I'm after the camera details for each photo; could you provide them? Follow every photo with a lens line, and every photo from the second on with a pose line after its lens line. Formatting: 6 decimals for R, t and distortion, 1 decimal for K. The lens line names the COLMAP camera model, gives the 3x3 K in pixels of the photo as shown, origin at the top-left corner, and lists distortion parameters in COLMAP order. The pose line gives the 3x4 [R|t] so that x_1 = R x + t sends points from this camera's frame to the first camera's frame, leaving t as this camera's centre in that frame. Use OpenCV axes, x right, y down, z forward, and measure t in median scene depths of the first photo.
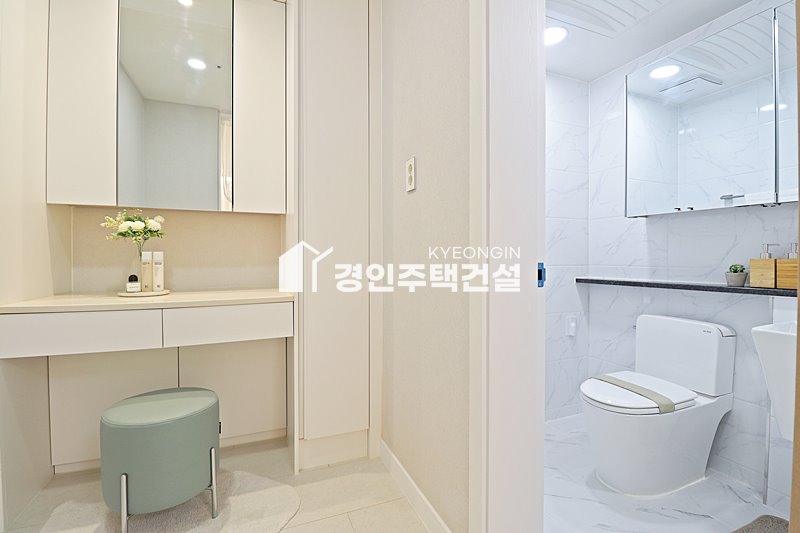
lens RADIAL K [[372.3, 0, 402.1], [0, 372.3, 258.5], [0, 0, 1]] dist [0.003570, -0.015883]
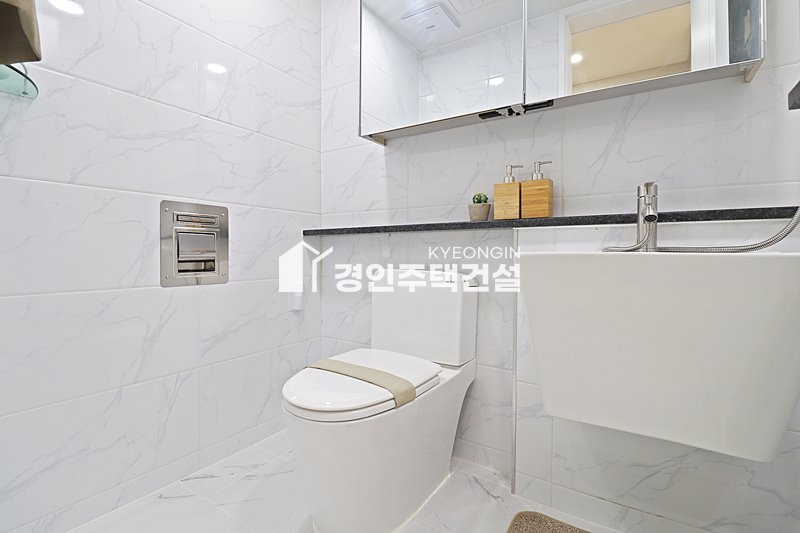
lens RADIAL K [[372.3, 0, 402.1], [0, 372.3, 258.5], [0, 0, 1]] dist [0.003570, -0.015883]
pose [[0.828872, -0.005899, 0.559407, 0.309951], [0.000147, 0.999947, 0.010328, 0.139111], [-0.559438, -0.008479, 0.828829, 0.415643]]
